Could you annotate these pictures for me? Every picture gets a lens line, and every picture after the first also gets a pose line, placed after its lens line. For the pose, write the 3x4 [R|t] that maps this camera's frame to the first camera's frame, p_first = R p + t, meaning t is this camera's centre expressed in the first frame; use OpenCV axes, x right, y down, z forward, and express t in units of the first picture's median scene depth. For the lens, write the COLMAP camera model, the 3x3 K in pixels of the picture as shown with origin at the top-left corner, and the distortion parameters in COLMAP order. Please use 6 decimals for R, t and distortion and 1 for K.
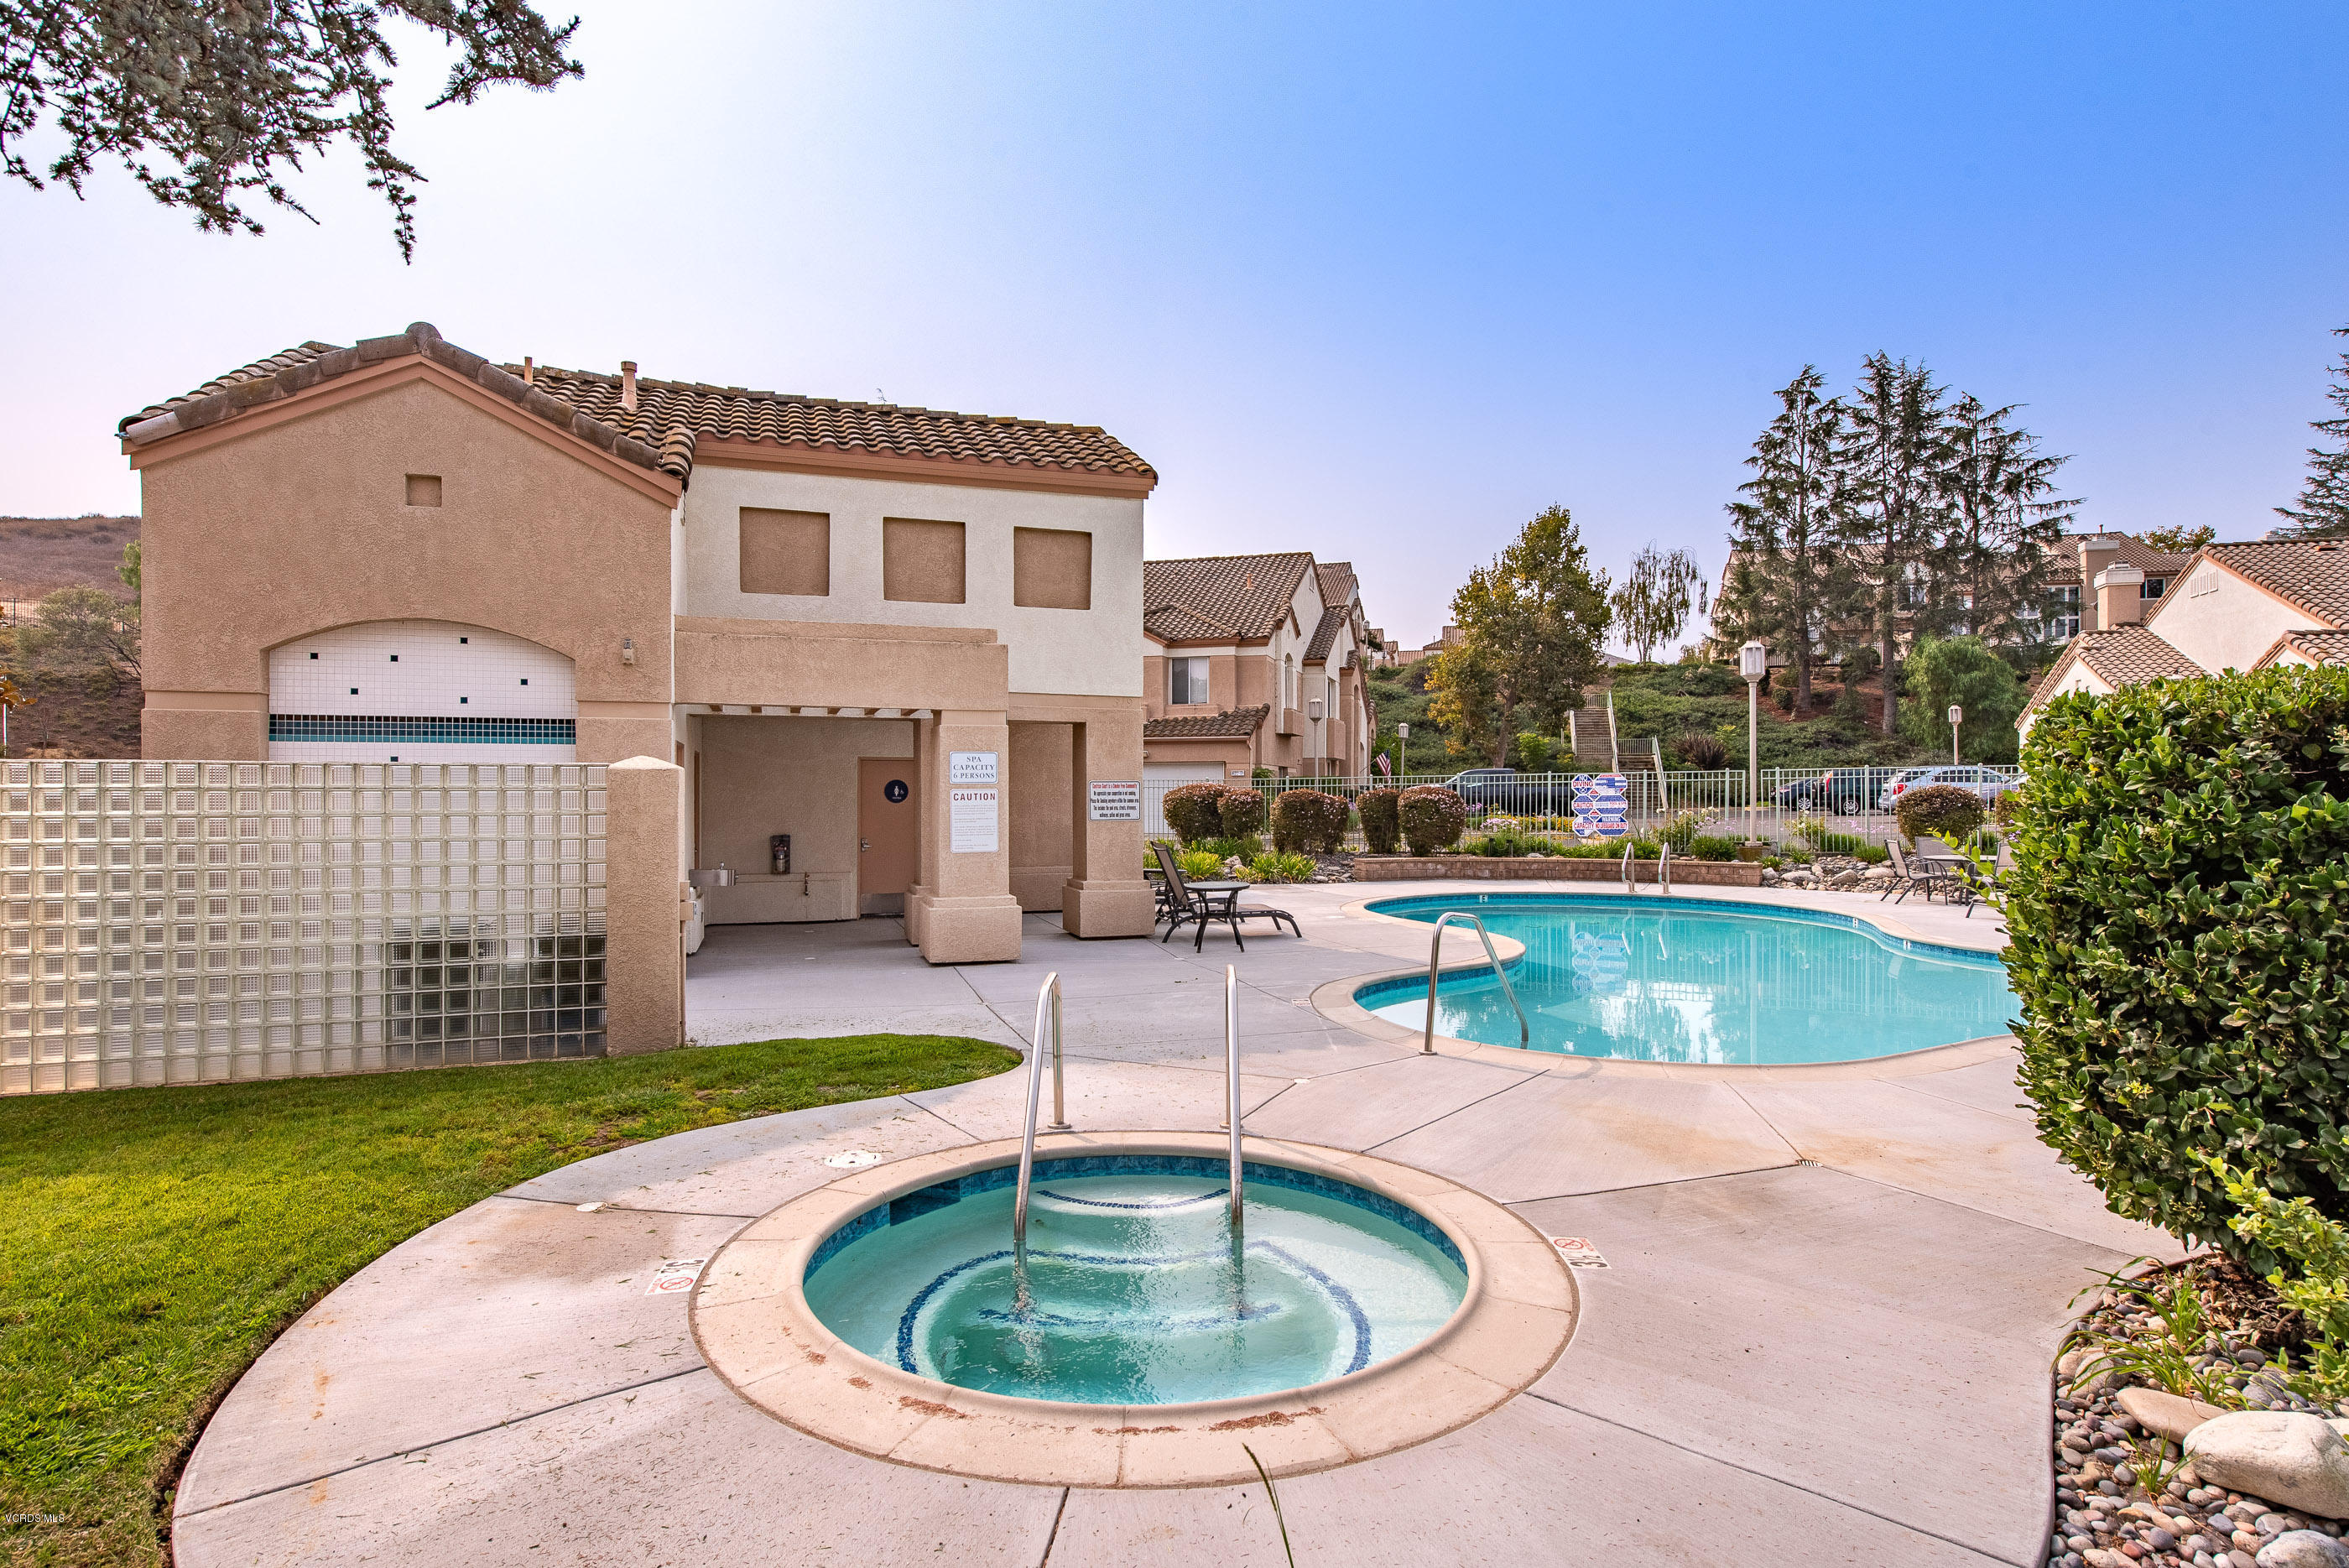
lens RADIAL K [[1235.3, 0, 1175.3], [0, 1235.3, 799.5], [0, 0, 1]] dist [0.025672, 0.000199]
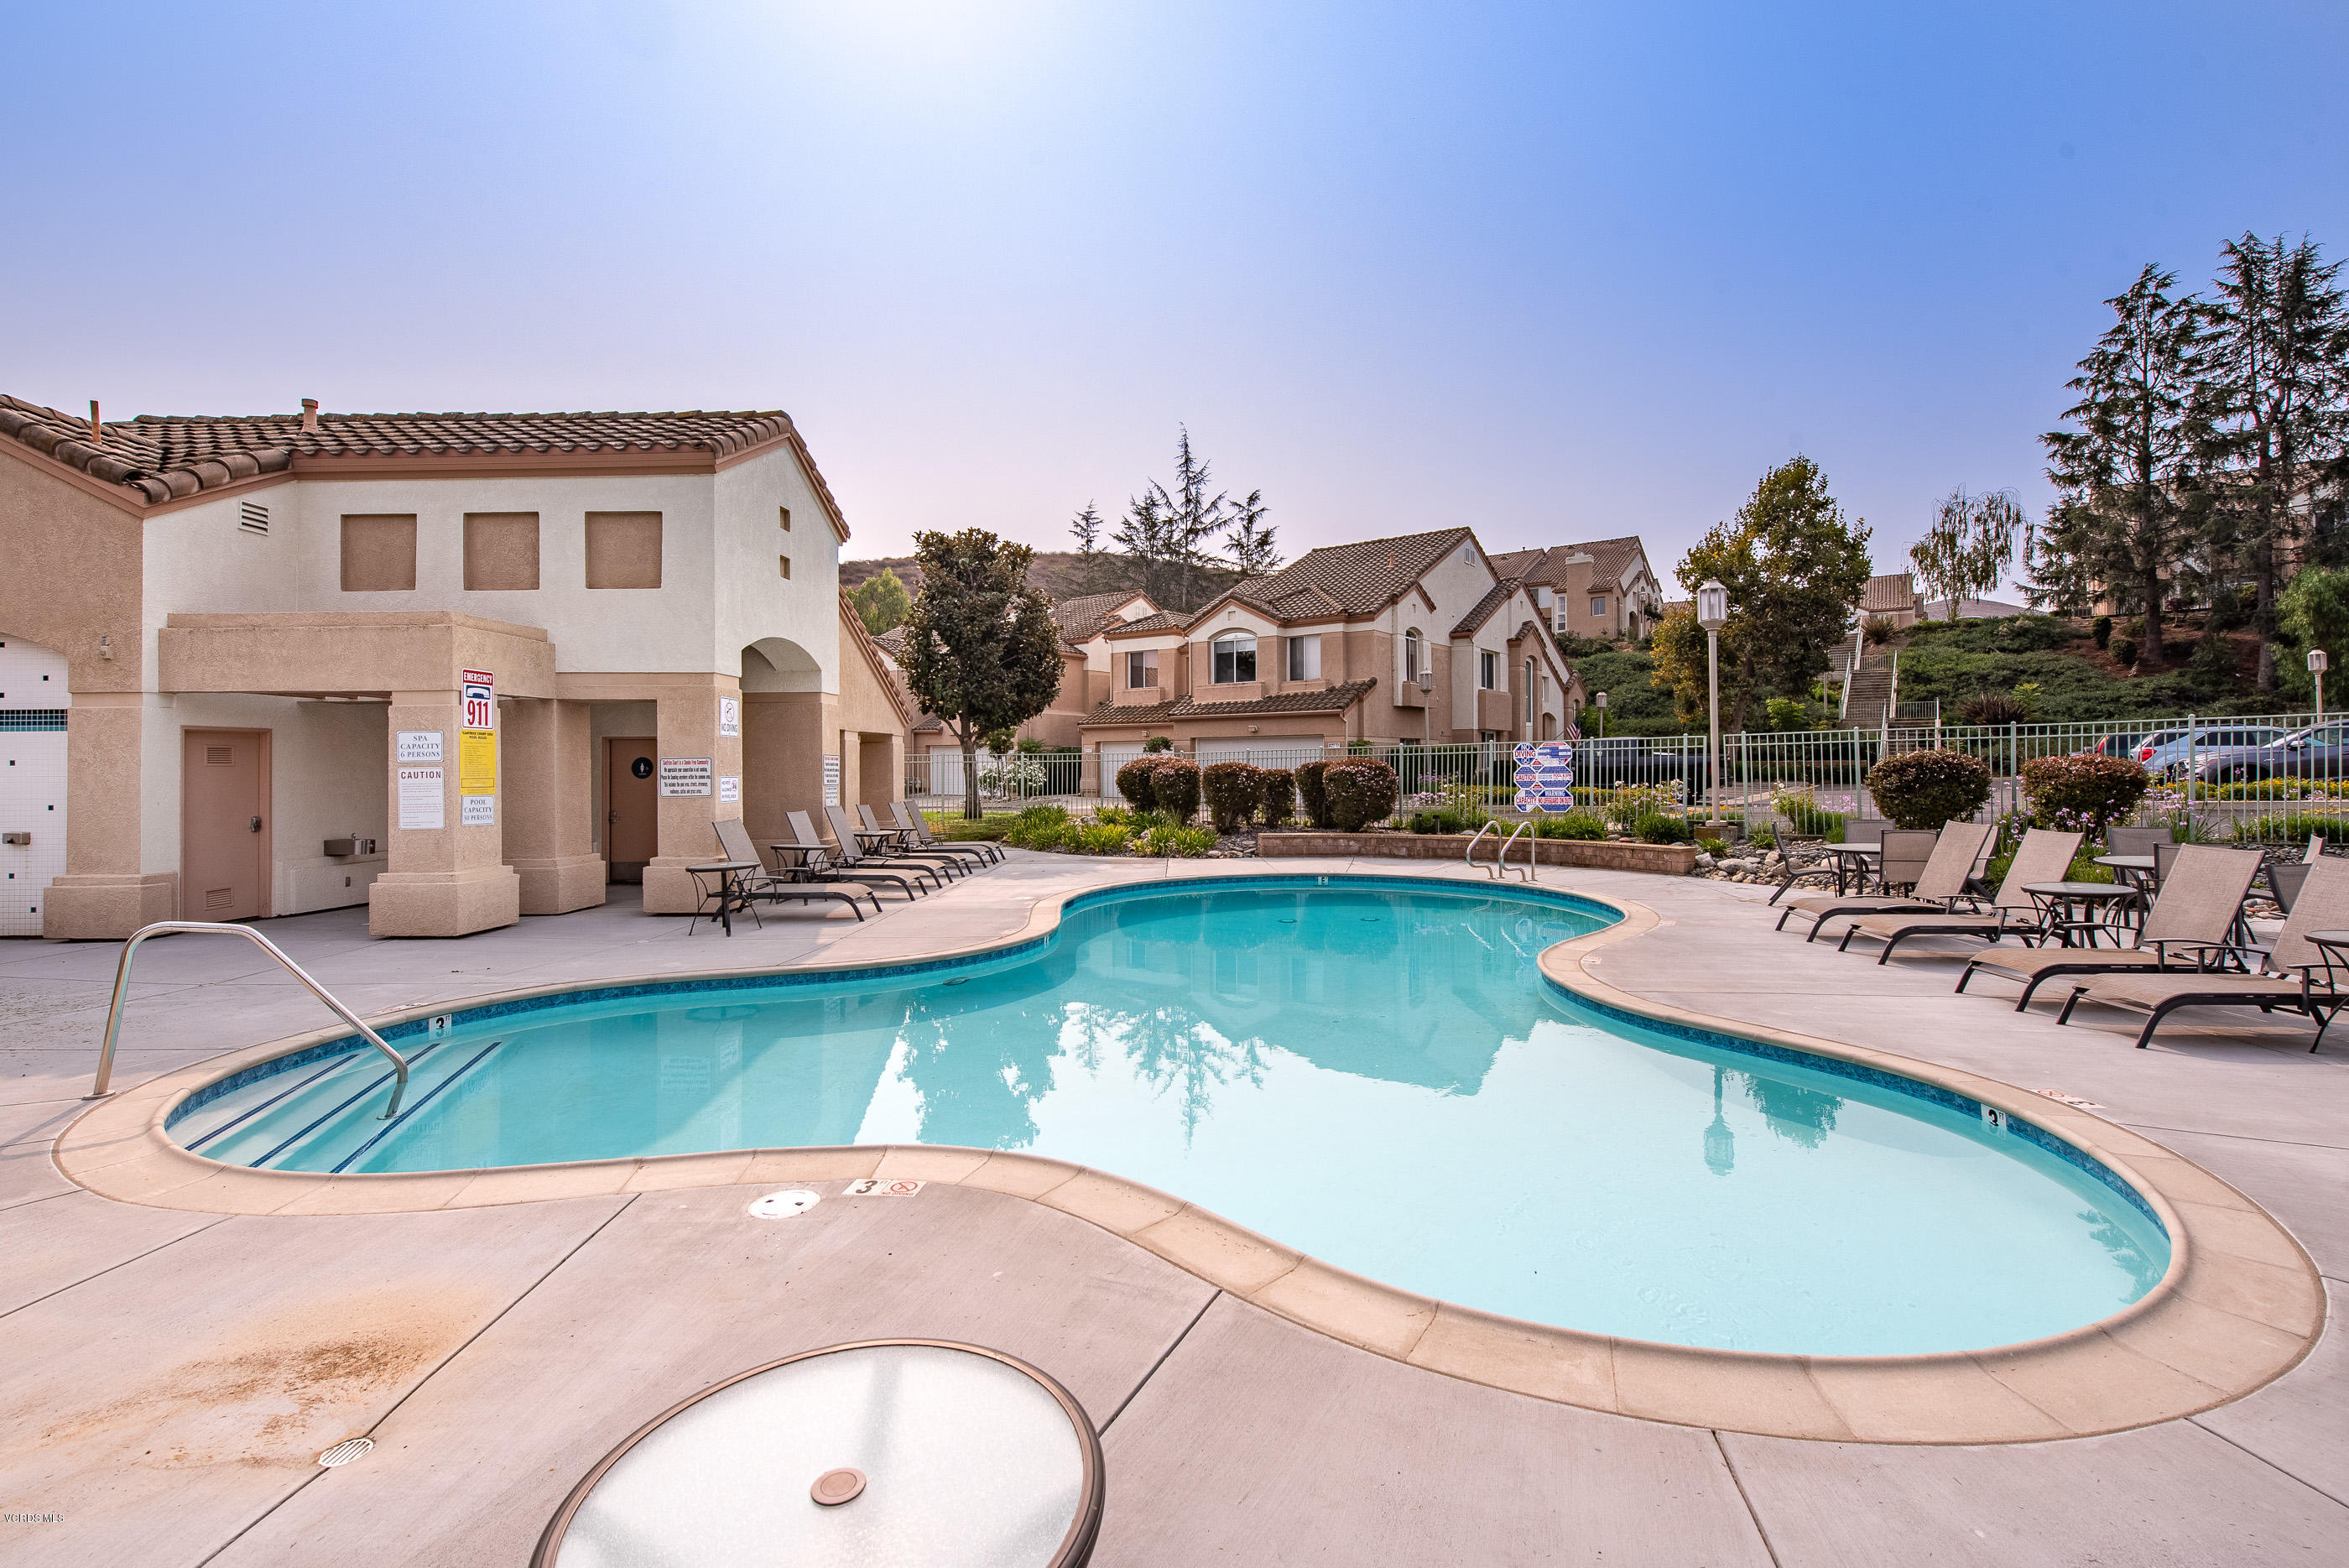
lens RADIAL K [[1063.6, 0, 1174.1], [0, 1063.6, 767.2], [0, 0, 1]] dist [0.005670, 0.000468]
pose [[0.936822, -0.006119, -0.349754, 0.223322], [0.005039, 0.999979, -0.003999, -0.000596], [0.349771, 0.001984, 0.936833, 0.118651]]
